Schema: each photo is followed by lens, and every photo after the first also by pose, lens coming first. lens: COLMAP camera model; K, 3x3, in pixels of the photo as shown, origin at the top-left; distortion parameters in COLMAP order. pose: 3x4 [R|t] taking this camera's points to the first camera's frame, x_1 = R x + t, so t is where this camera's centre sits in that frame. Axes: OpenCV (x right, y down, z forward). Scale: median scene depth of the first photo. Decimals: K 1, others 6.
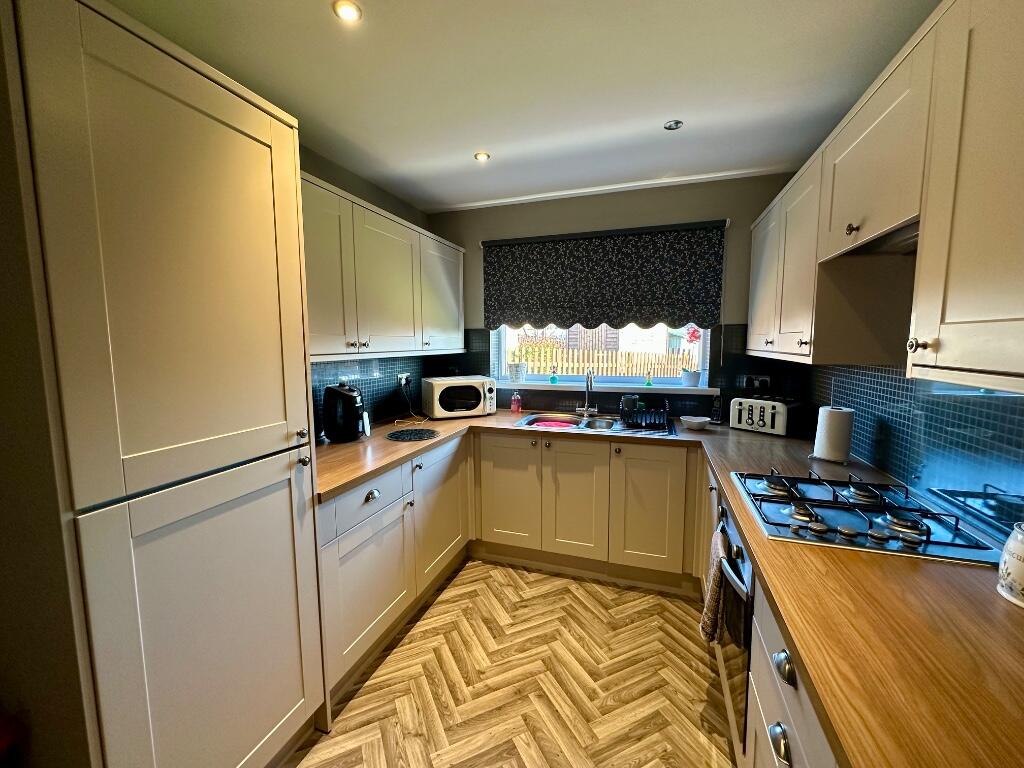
lens RADIAL K [[410.9, 0, 511.0], [0, 410.9, 381.8], [0, 0, 1]] dist [-0.000533, -0.000049]
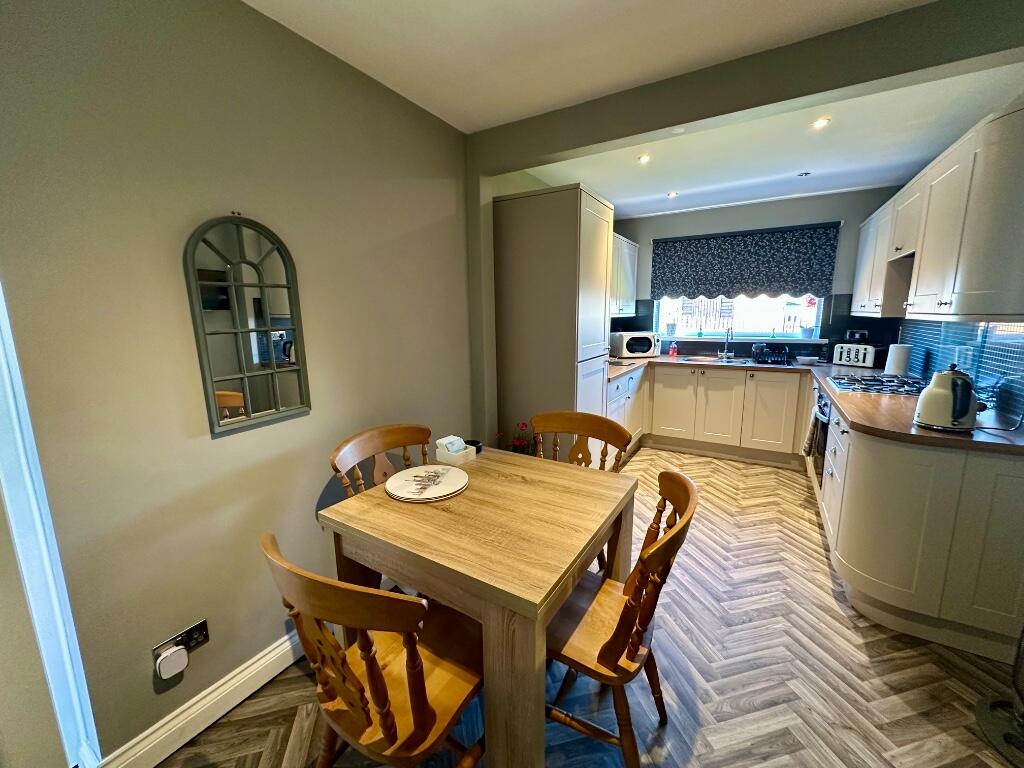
lens RADIAL K [[410.9, 0, 512.5], [0, 410.9, 382.6], [0, 0, 1]] dist [-0.000533, -0.000049]
pose [[0.978087, 0.028829, -0.206193, -0.284909], [-0.014010, 0.997236, 0.072971, 0.080625], [0.207727, -0.068483, 0.975787, -0.672167]]
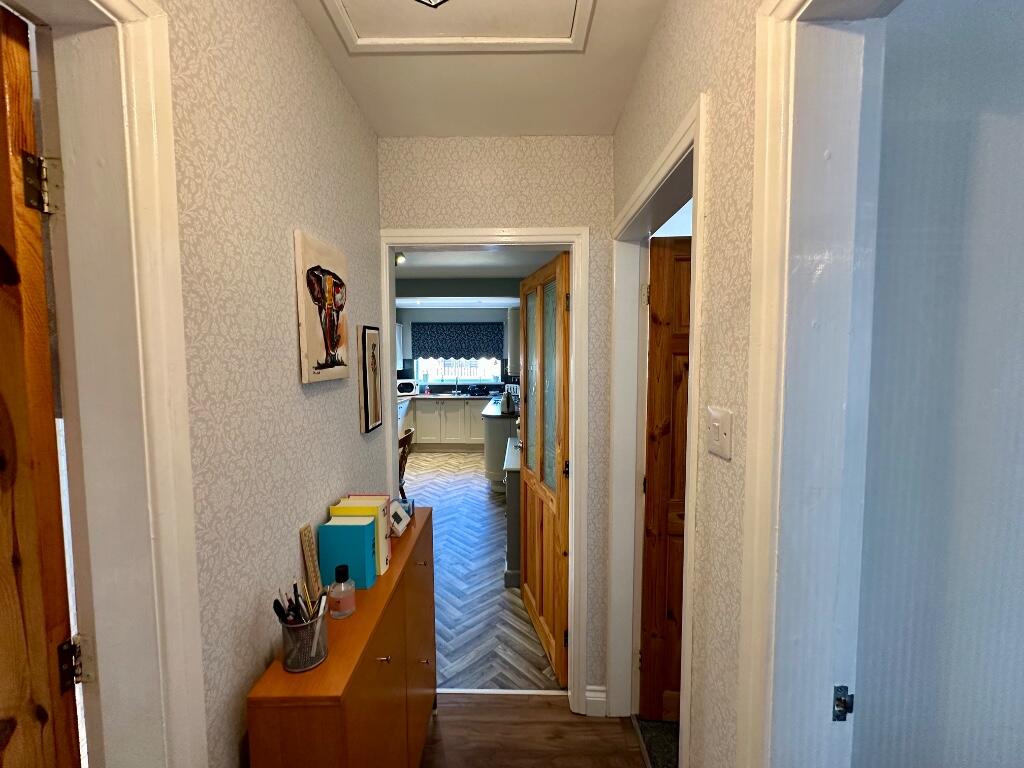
lens RADIAL K [[410.9, 0, 513.2], [0, 410.9, 384.9], [0, 0, 1]] dist [-0.000533, -0.000049]
pose [[0.951016, -0.016914, 0.308679, -0.289519], [0.027324, 0.999193, -0.029432, 0.121083], [-0.307932, 0.036425, 0.950711, -1.662632]]
